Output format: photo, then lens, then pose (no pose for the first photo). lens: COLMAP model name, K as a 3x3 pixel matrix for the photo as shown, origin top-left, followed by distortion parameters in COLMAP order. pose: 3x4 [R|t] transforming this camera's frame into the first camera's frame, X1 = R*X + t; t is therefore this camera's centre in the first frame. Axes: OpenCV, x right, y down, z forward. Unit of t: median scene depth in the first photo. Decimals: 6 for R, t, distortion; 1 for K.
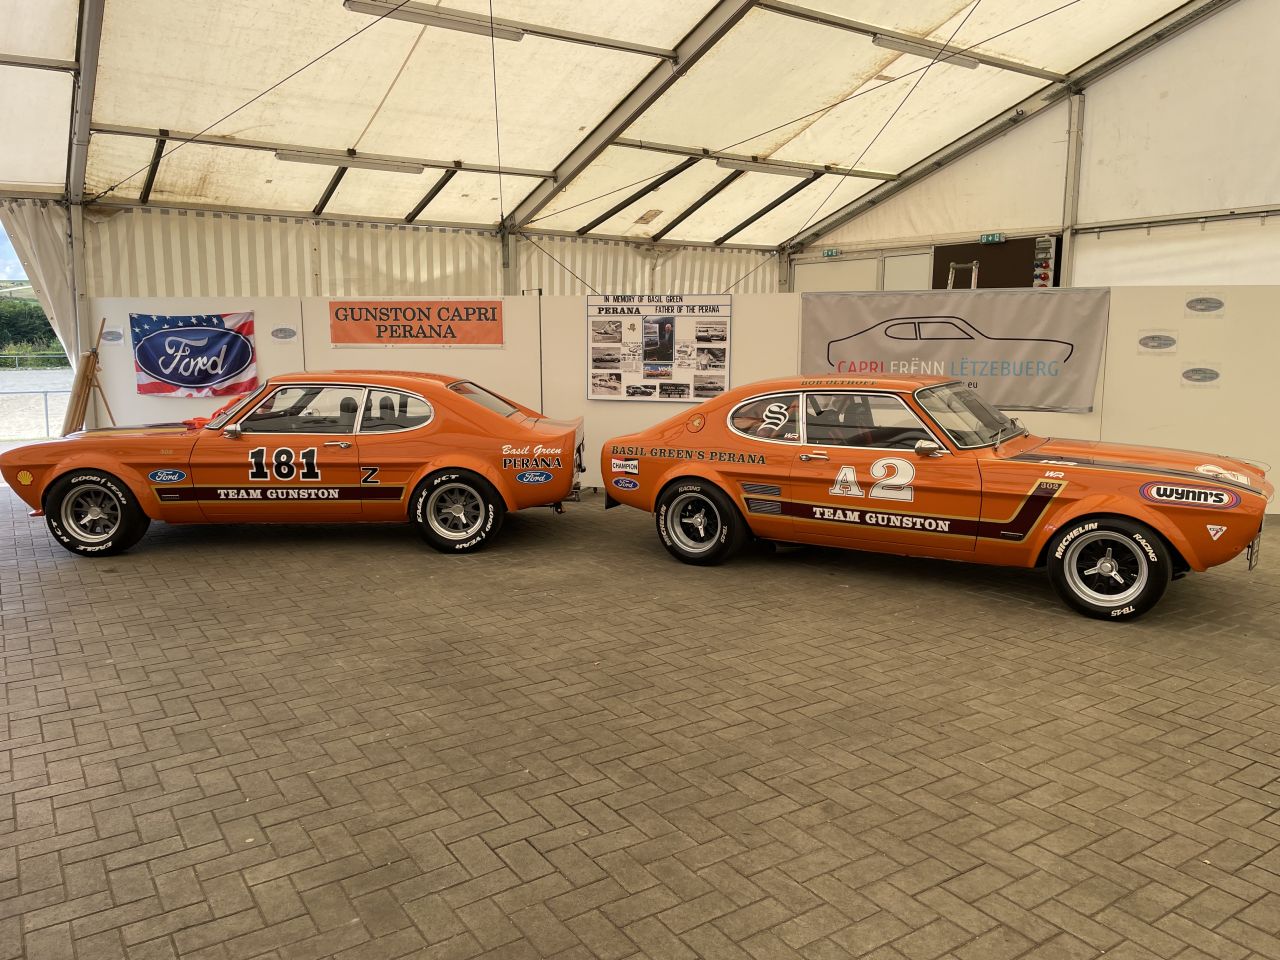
lens RADIAL K [[962.9, 0, 641.9], [0, 962.9, 471.8], [0, 0, 1]] dist [0.083032, -0.107672]
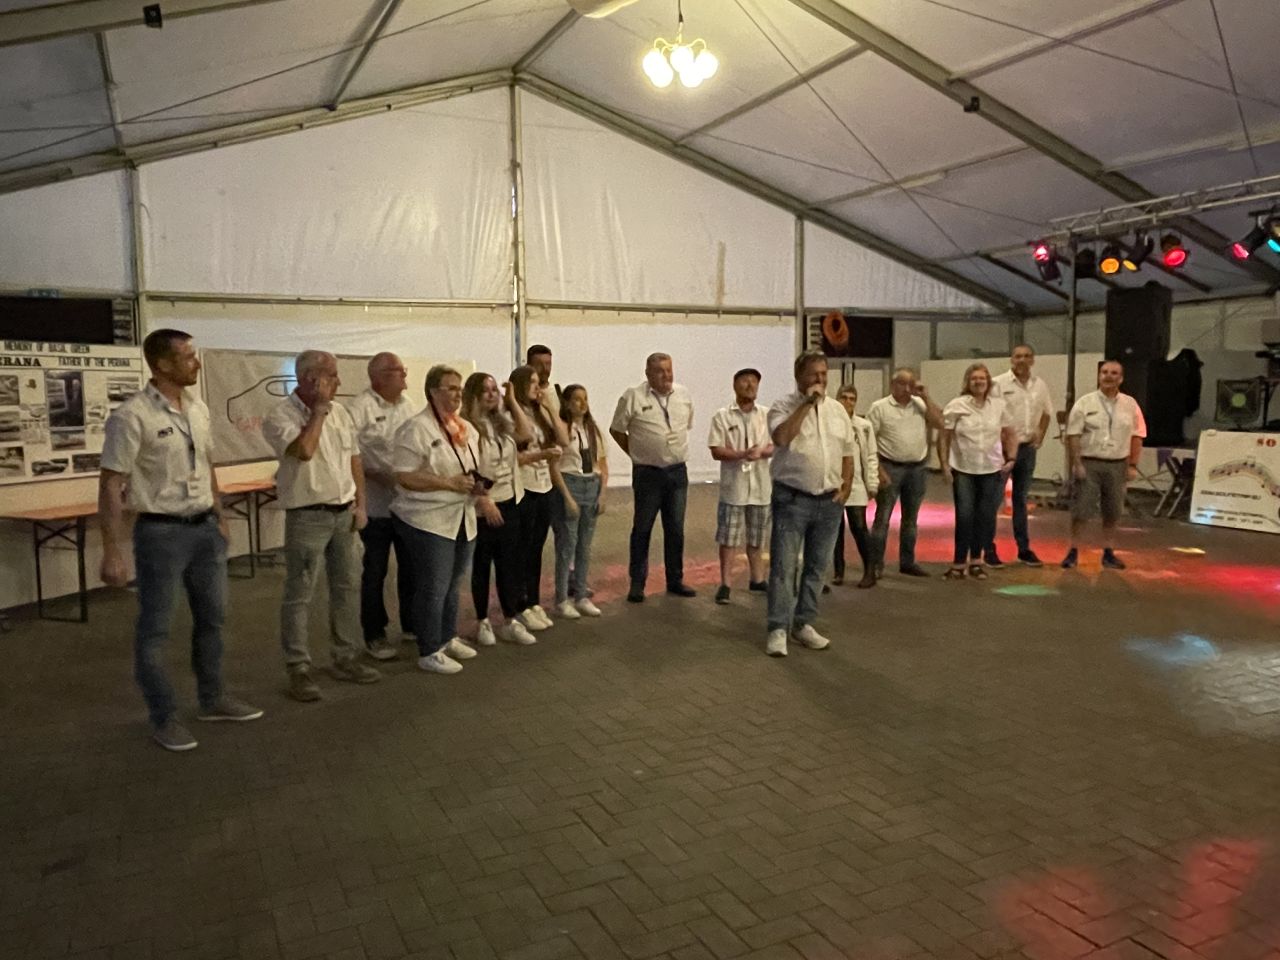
lens RADIAL K [[962.9, 0, 631.9], [0, 962.9, 477.0], [0, 0, 1]] dist [0.083032, -0.107672]
pose [[0.133082, -0.095945, 0.986450, -0.705828], [0.153965, 0.985222, 0.075055, -0.063983], [-0.979073, 0.141890, 0.145887, 0.442324]]
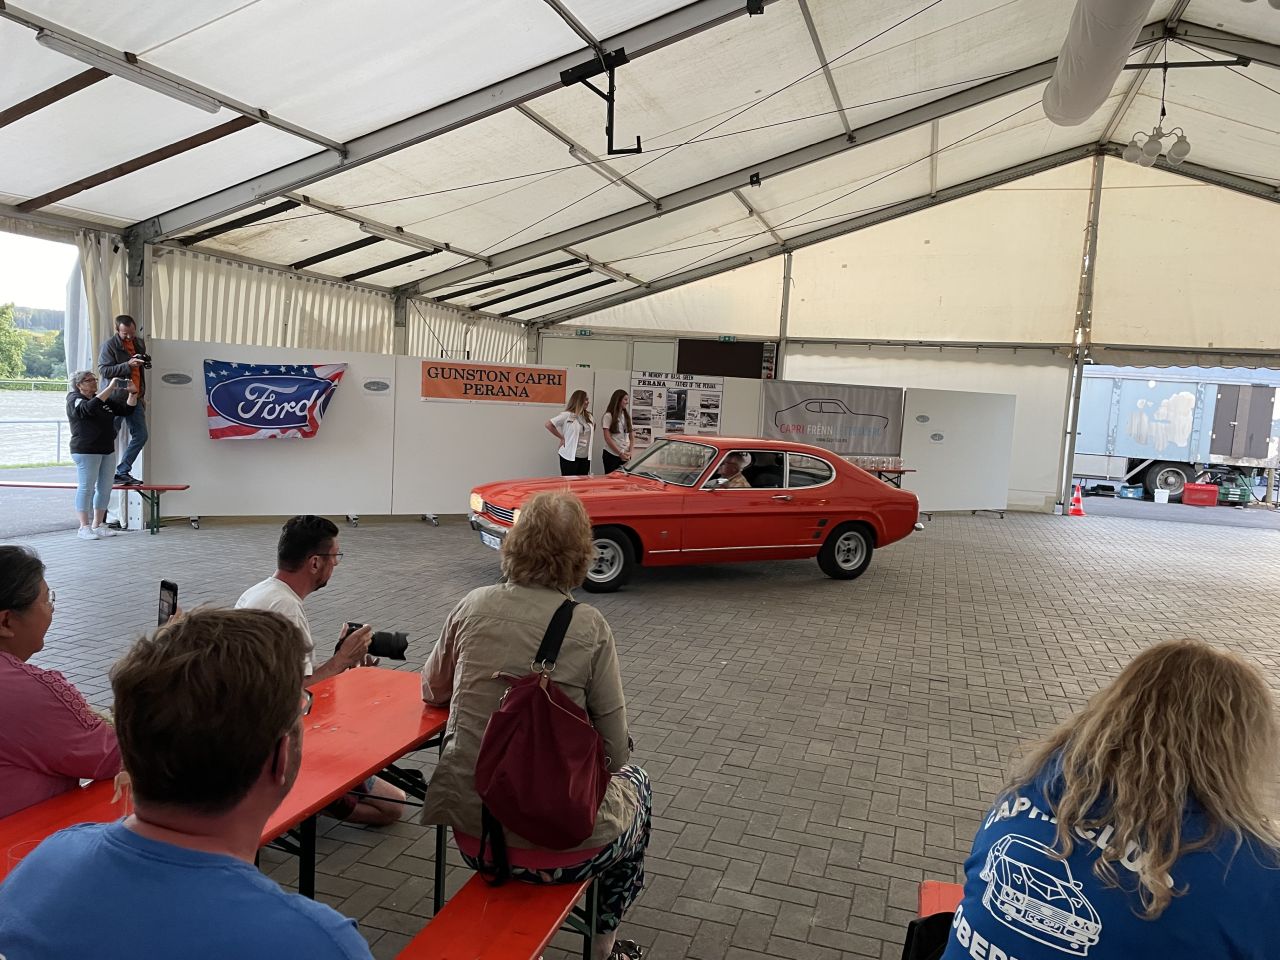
lens RADIAL K [[962.9, 0, 624.0], [0, 962.9, 479.5], [0, 0, 1]] dist [0.083032, -0.107672]
pose [[0.780226, -0.014693, 0.625325, -0.920862], [0.035956, 0.999124, -0.021387, -0.001154], [-0.624463, 0.039171, 0.780071, -0.046322]]
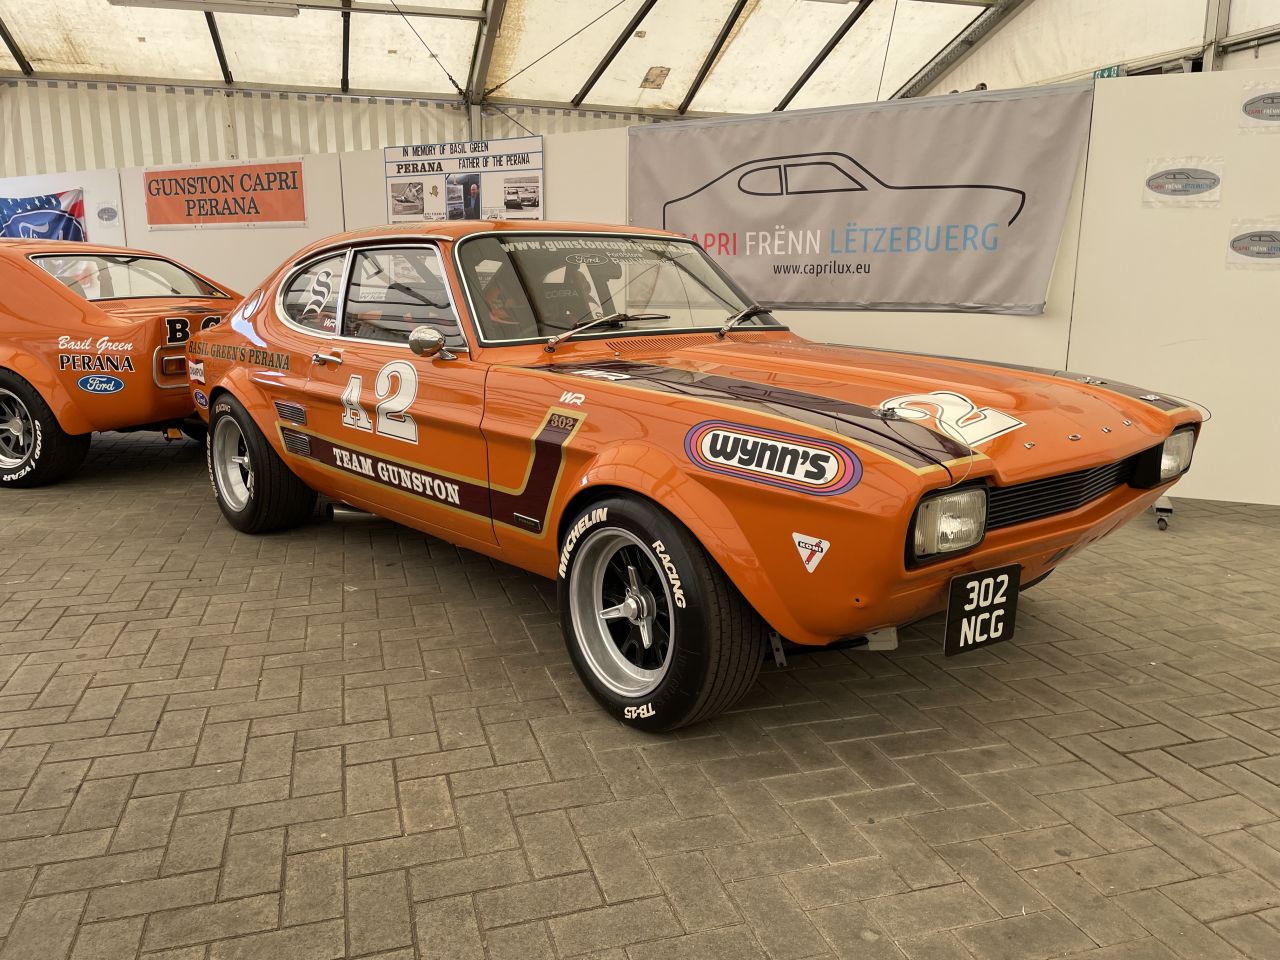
lens RADIAL K [[962.9, 0, 672.5], [0, 962.9, 457.7], [0, 0, 1]] dist [0.083032, -0.107672]
pose [[0.954433, 0.058651, -0.292605, 0.379679], [-0.046809, 0.997783, 0.047314, 0.004496], [0.294731, -0.031461, 0.955062, 0.359612]]
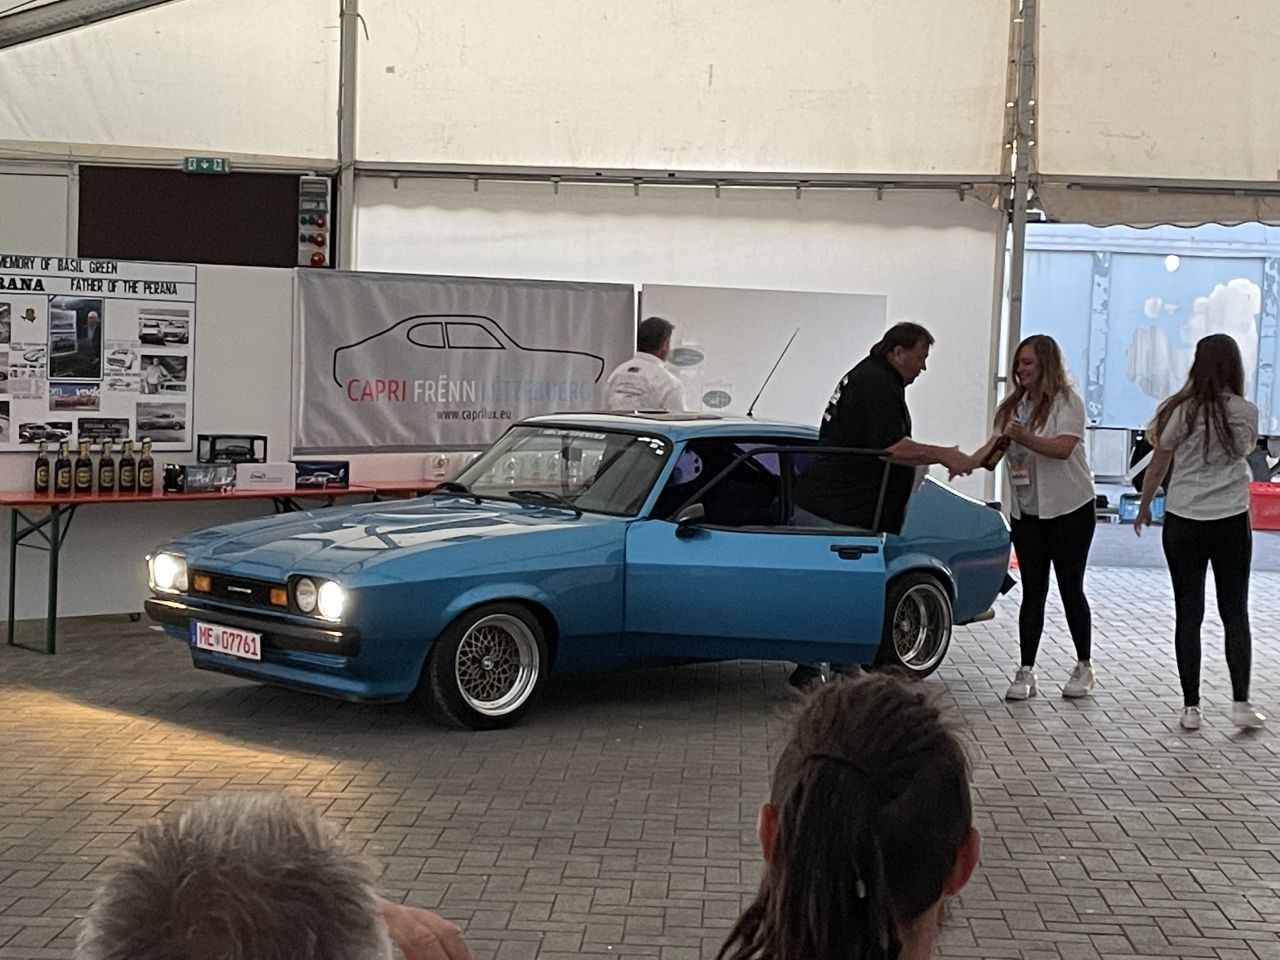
lens RADIAL K [[2432.3, 0, 654.0], [0, 2432.3, 454.4], [0, 0, 1]] dist [0.134659, 0.000000]
pose [[0.578790, -0.026912, 0.815032, -0.923784], [0.086536, 0.995839, -0.028571, -0.003812], [-0.810872, 0.087066, 0.578710, -0.064555]]
